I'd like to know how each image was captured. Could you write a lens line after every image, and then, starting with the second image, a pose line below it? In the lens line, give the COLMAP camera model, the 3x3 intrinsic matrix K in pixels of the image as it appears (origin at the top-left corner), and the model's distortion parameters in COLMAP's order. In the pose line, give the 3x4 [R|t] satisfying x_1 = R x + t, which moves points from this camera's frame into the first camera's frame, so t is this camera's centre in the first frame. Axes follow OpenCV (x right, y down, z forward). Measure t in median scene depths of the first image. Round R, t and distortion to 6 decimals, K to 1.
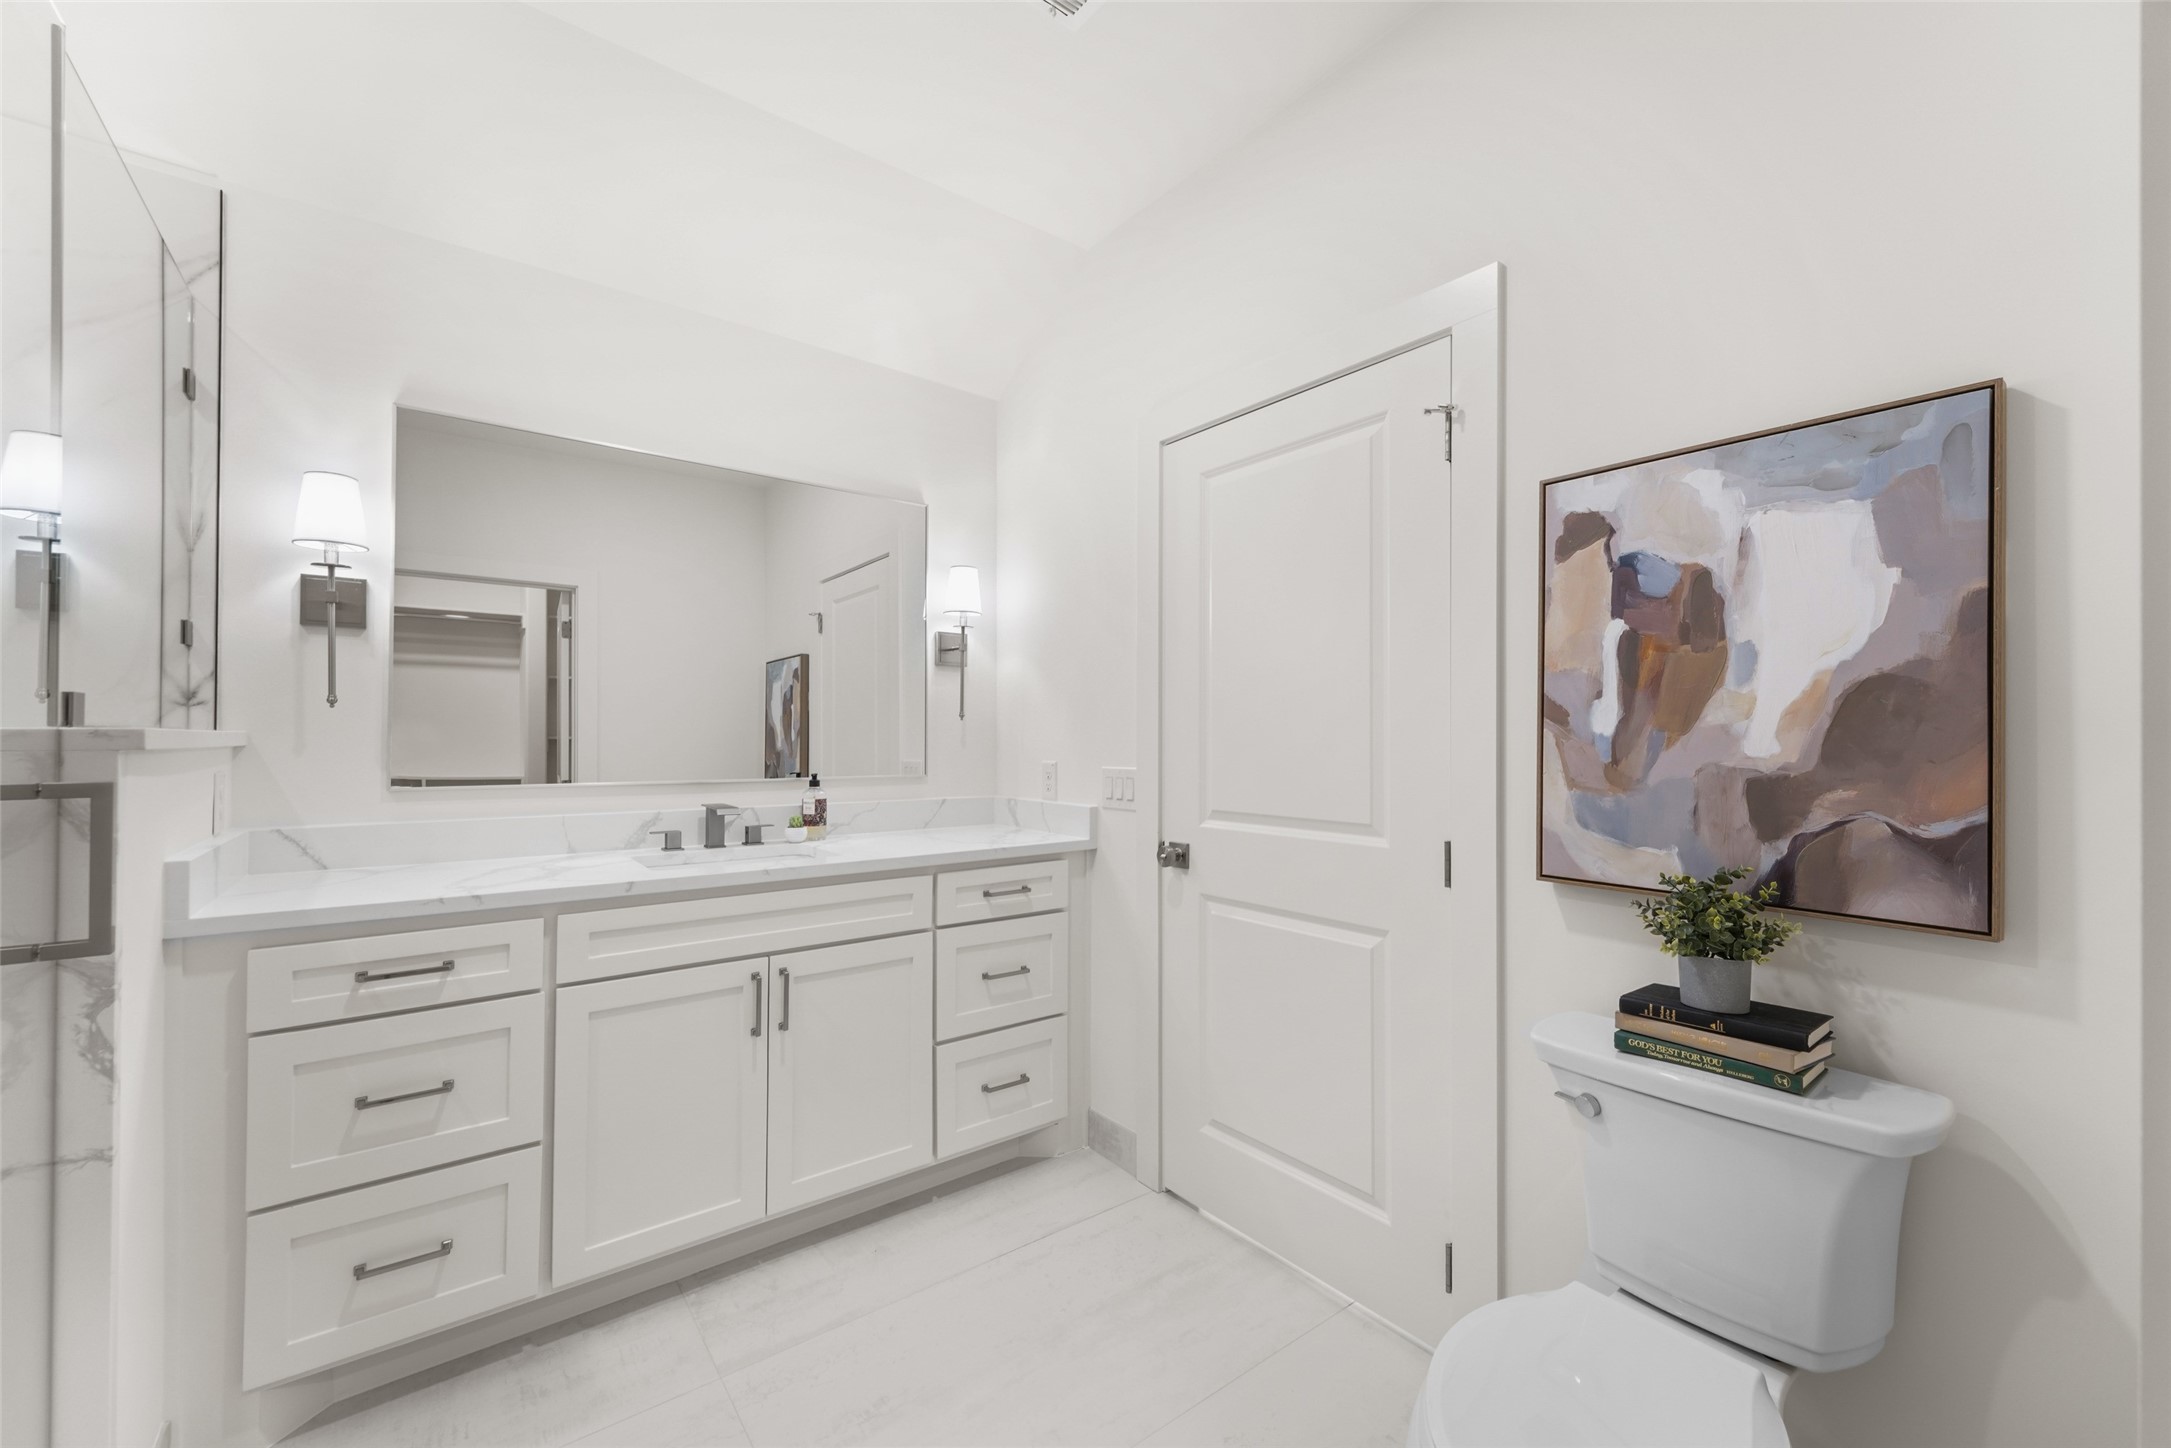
lens RADIAL K [[858.3, 0, 1069.5], [0, 858.3, 731.0], [0, 0, 1]] dist [0.001885, -0.000527]
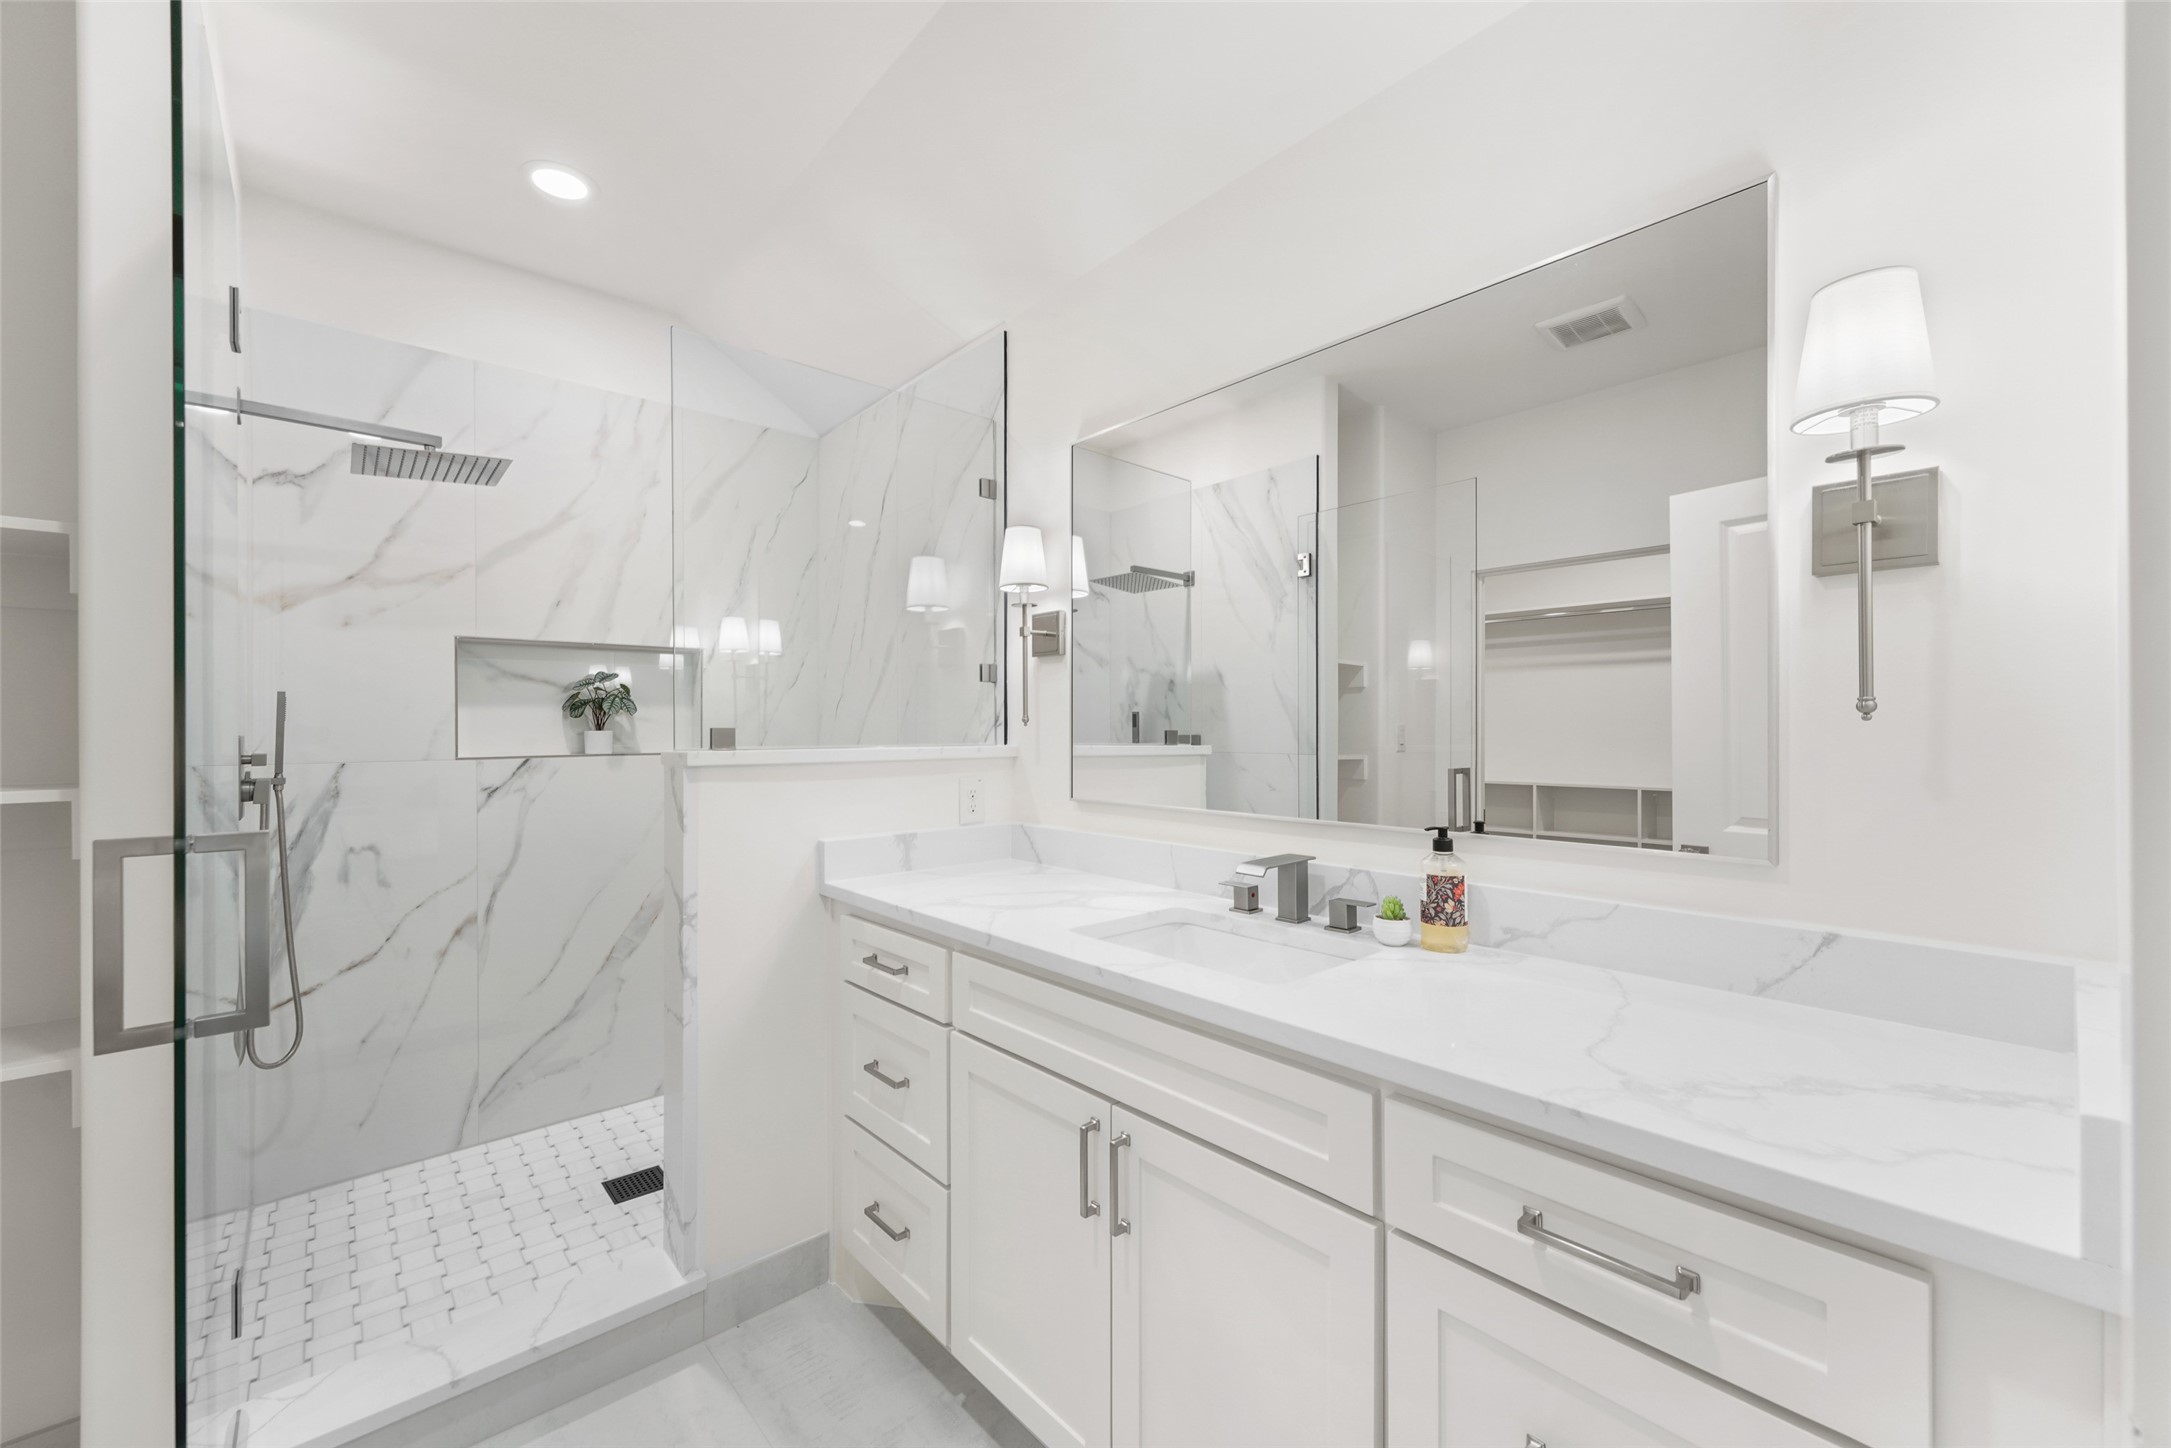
lens RADIAL K [[849.0, 0, 1083.0], [0, 849.0, 729.7], [0, 0, 1]] dist [-0.001482, -0.000271]
pose [[0.079164, -0.007795, -0.996831, 0.248648], [0.005834, 0.999956, -0.007357, -0.010763], [0.996845, -0.005233, 0.079206, 0.825018]]
